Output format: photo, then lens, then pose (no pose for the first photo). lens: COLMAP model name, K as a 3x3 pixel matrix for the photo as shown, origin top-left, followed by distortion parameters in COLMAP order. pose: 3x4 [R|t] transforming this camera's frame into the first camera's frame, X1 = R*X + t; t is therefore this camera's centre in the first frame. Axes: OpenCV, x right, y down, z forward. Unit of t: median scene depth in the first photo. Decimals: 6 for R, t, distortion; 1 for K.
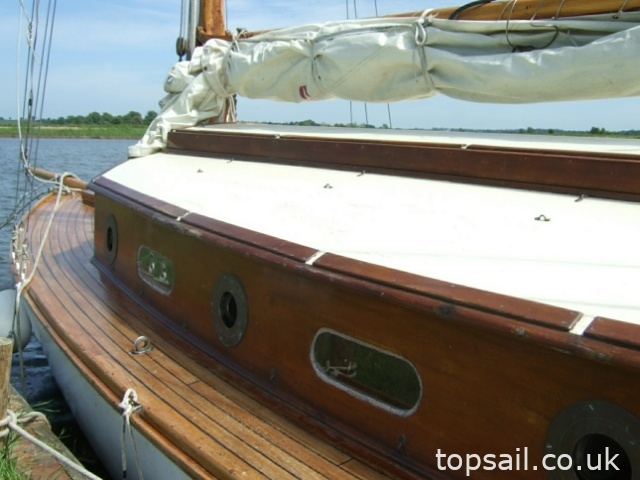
lens RADIAL K [[718.2, 0, 326.4], [0, 718.2, 236.1], [0, 0, 1]] dist [-0.031168, 0.000000]
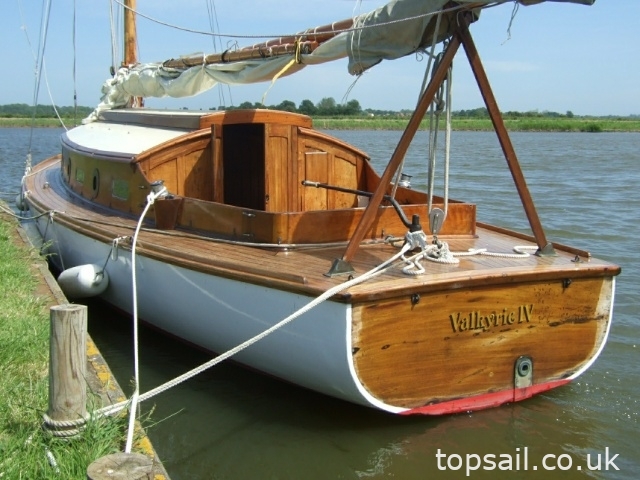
lens RADIAL K [[811.6, 0, 307.1], [0, 811.6, 186.1], [0, 0, 1]] dist [-0.040306, 0.000000]
pose [[0.971889, 0.008389, -0.235289, 1.319005], [-0.023647, 0.997790, -0.062101, 0.289798], [0.234248, 0.065919, 0.969940, -1.635447]]
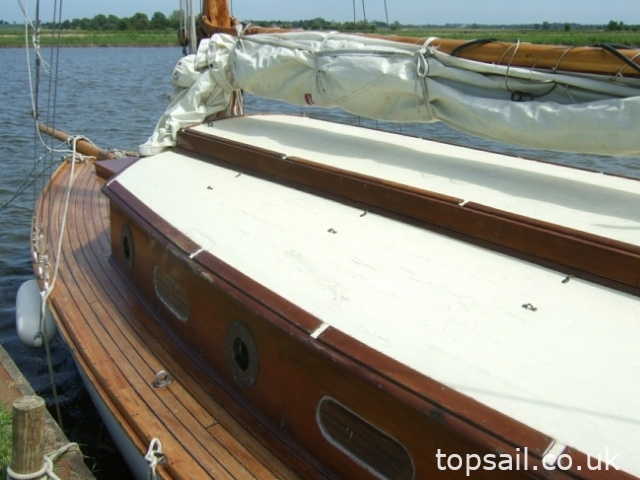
lens RADIAL K [[718.2, 0, 324.8], [0, 718.2, 236.1], [0, 0, 1]] dist [-0.031168, 0.000000]
pose [[0.999689, -0.012290, -0.021694, 0.012767], [0.015110, 0.990721, 0.135070, -0.181094], [0.019832, -0.135356, 0.990599, -0.035309]]
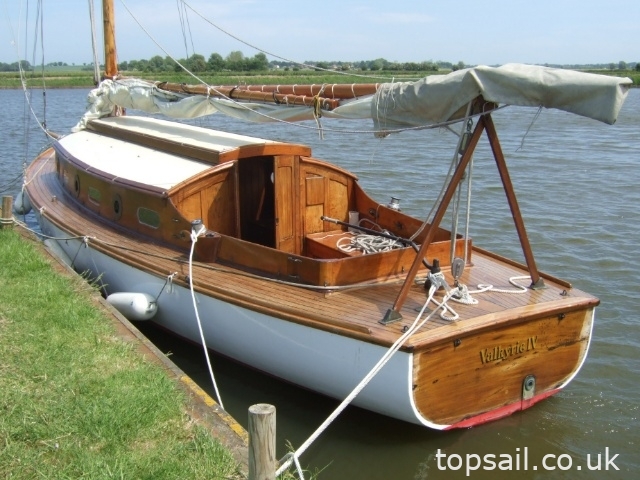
lens RADIAL K [[759.2, 0, 292.0], [0, 759.2, 233.9], [0, 0, 1]] dist [-0.040883, 0.000000]
pose [[0.990088, 0.008543, -0.140186, 1.082660], [0.000745, 0.997815, 0.066066, 0.077452], [0.140444, -0.065516, 0.987919, -1.863674]]
